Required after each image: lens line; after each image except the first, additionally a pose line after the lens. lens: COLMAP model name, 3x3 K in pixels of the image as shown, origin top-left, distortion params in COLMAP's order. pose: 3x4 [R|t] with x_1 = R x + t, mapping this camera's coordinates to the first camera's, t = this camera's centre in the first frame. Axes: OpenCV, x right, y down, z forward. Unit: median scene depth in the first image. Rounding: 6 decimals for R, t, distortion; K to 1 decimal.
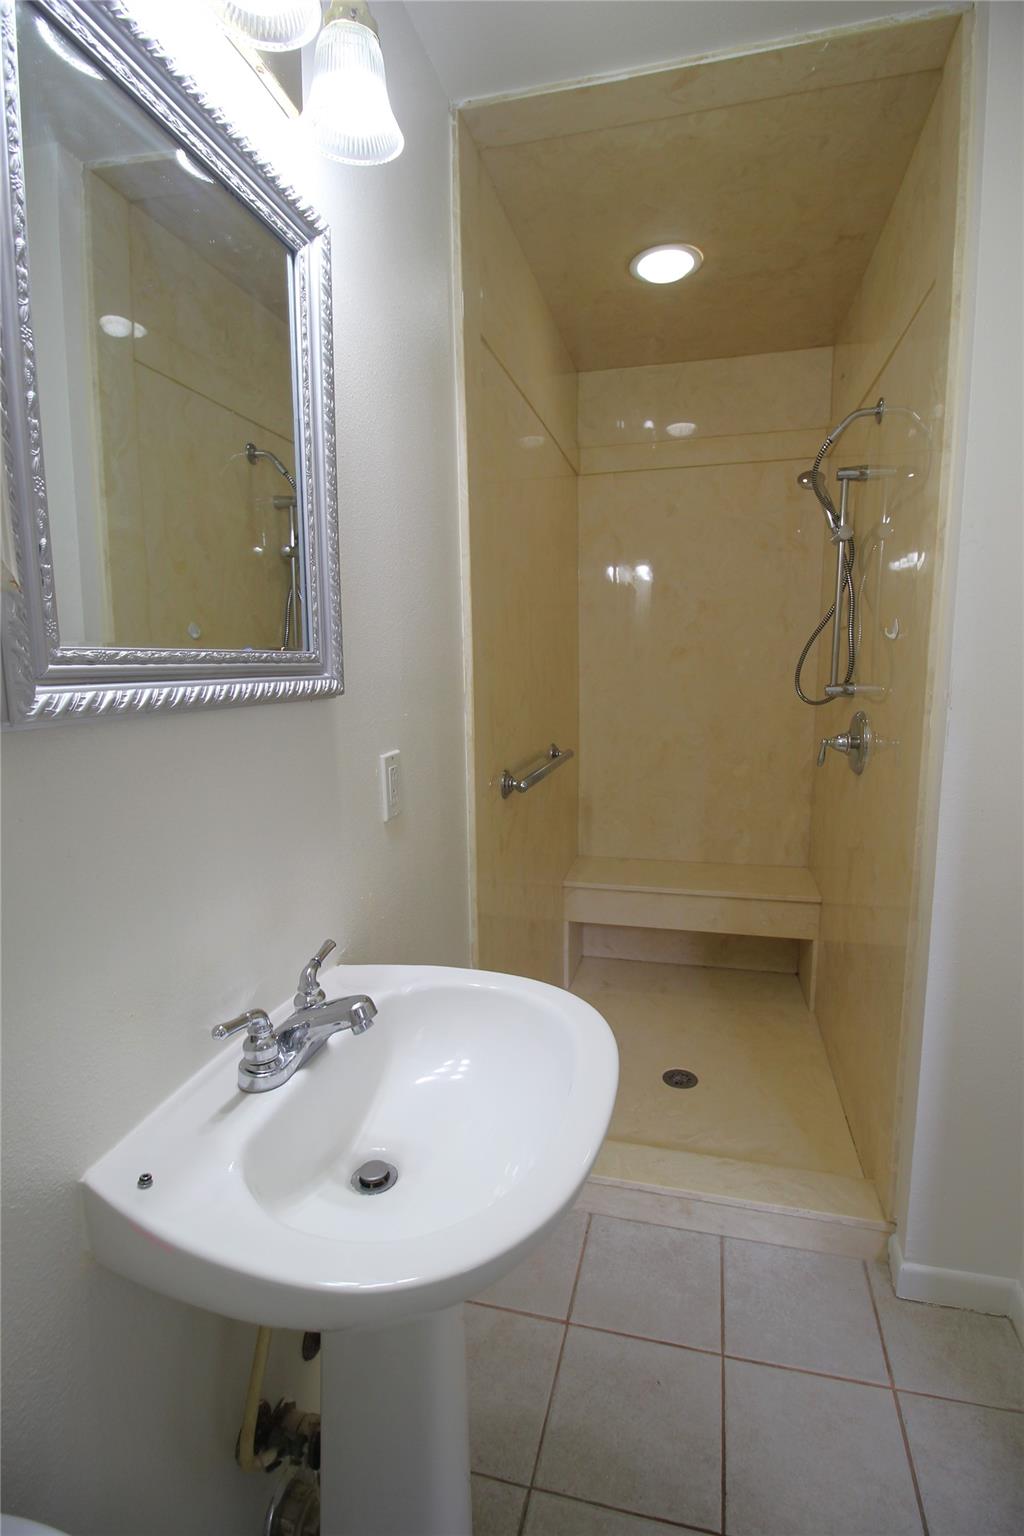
lens RADIAL K [[711.4, 0, 543.3], [0, 711.4, 773.3], [0, 0, 1]] dist [-0.016177, -0.002400]
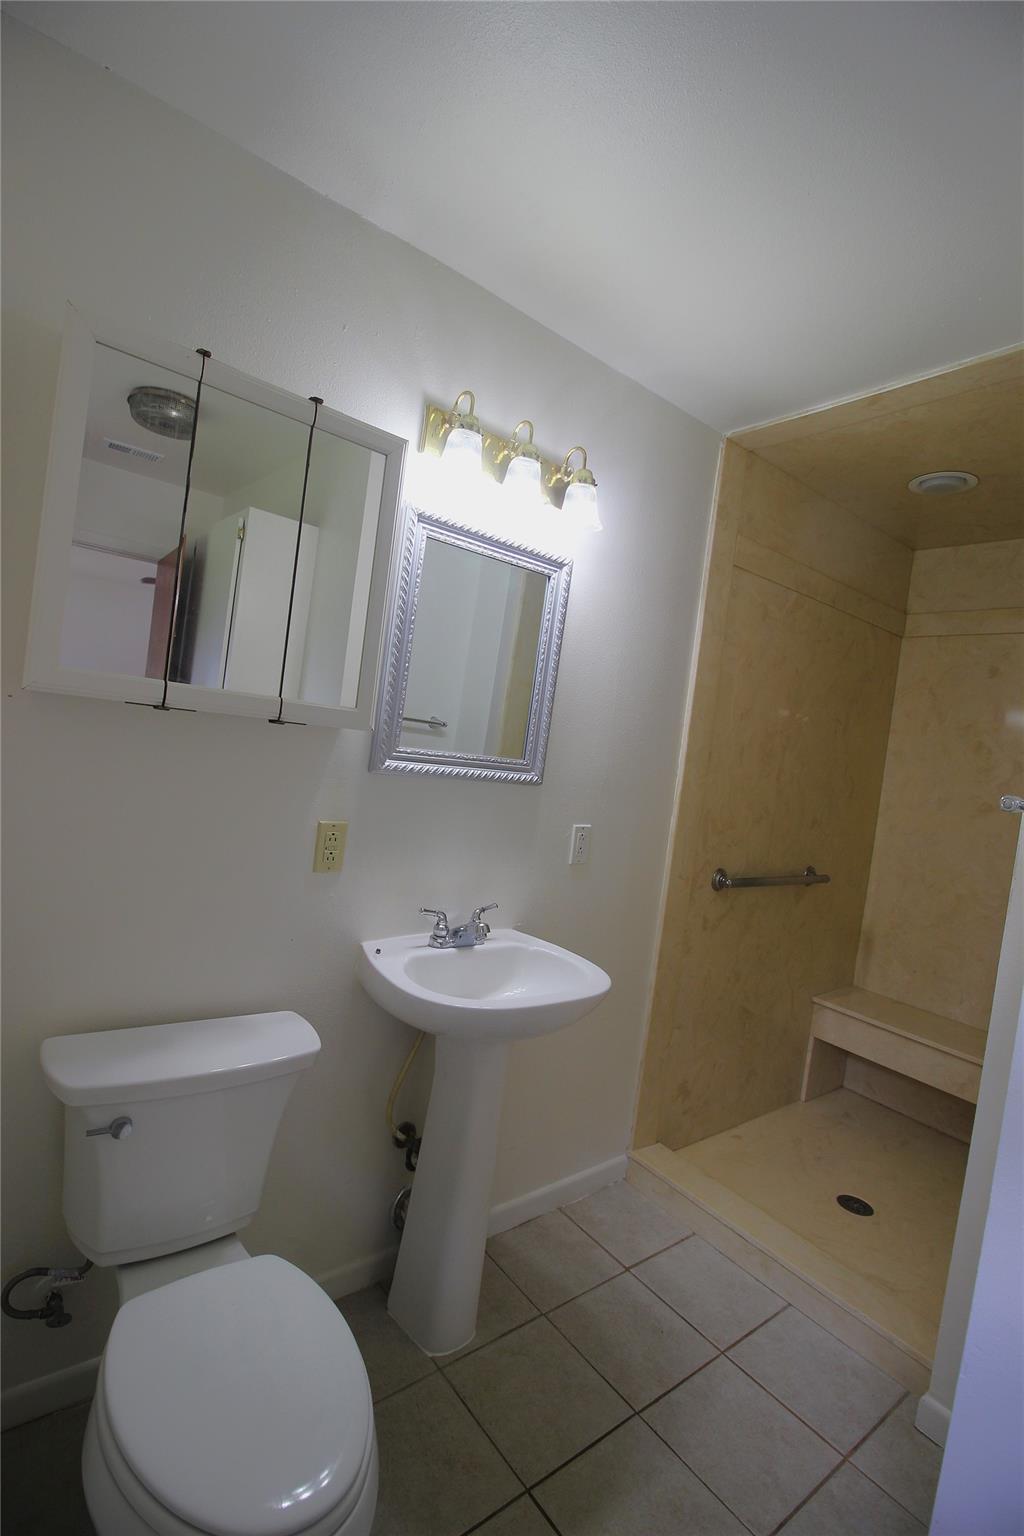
lens RADIAL K [[711.4, 0, 507.3], [0, 711.4, 763.1], [0, 0, 1]] dist [-0.016177, -0.002400]
pose [[0.779429, 0.122347, -0.614428, 0.597768], [-0.224486, 0.970164, -0.091588, 0.020278], [0.584890, 0.209317, 0.783639, -0.410966]]
